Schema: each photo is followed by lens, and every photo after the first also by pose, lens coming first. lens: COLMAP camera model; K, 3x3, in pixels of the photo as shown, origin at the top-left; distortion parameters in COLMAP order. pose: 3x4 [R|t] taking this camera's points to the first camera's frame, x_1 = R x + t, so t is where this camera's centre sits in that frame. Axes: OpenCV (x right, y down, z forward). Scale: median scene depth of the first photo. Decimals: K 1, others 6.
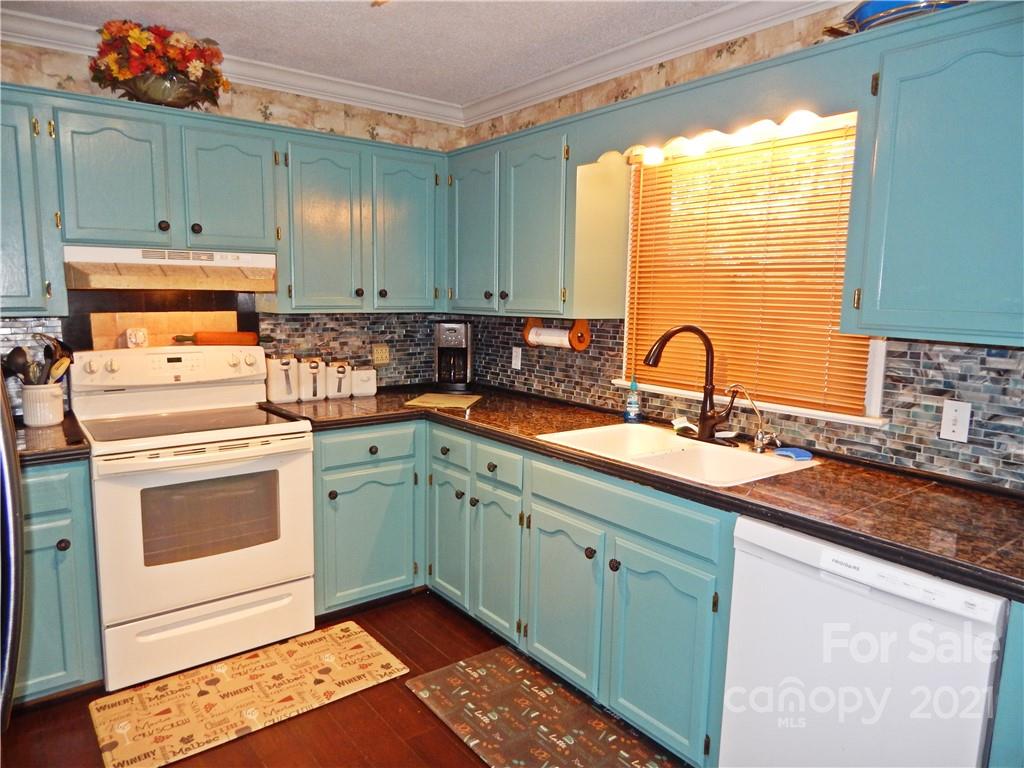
lens RADIAL K [[688.9, 0, 512.0], [0, 688.9, 384.0], [0, 0, 1]] dist [0.001974, 0.002830]
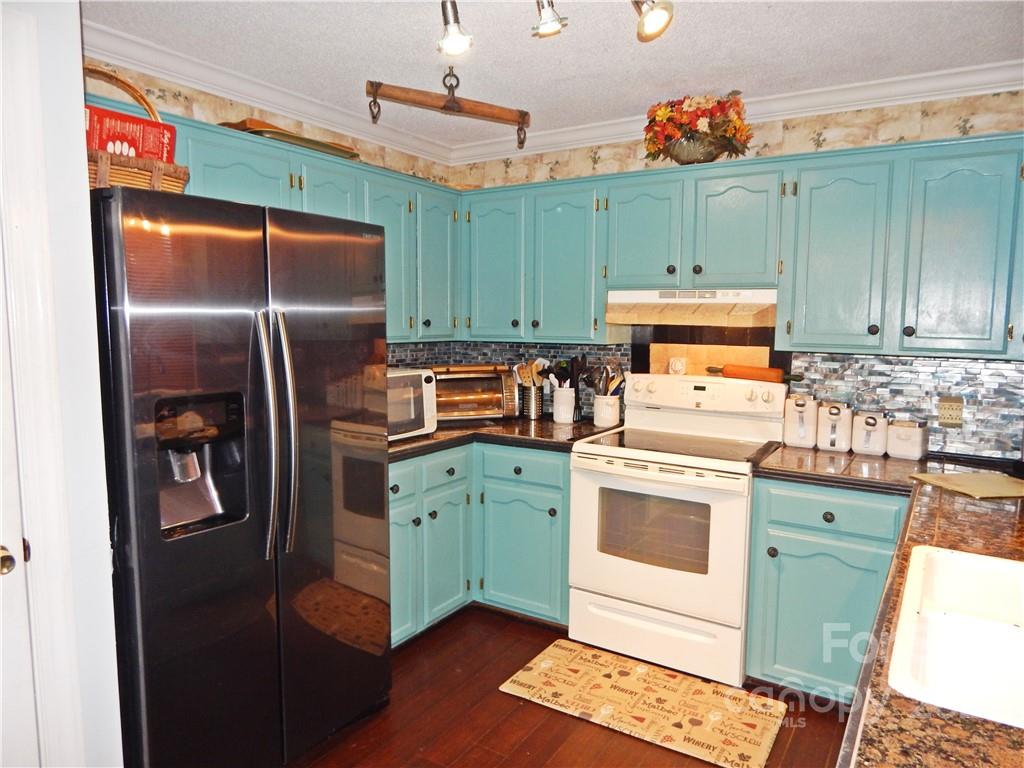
lens RADIAL K [[688.9, 0, 512.0], [0, 688.9, 384.0], [0, 0, 1]] dist [0.001974, 0.002830]
pose [[0.346853, 0.086794, -0.933895, 0.451402], [-0.135838, 0.989860, 0.041544, -0.048436], [0.928031, 0.112449, 0.355126, 0.341309]]
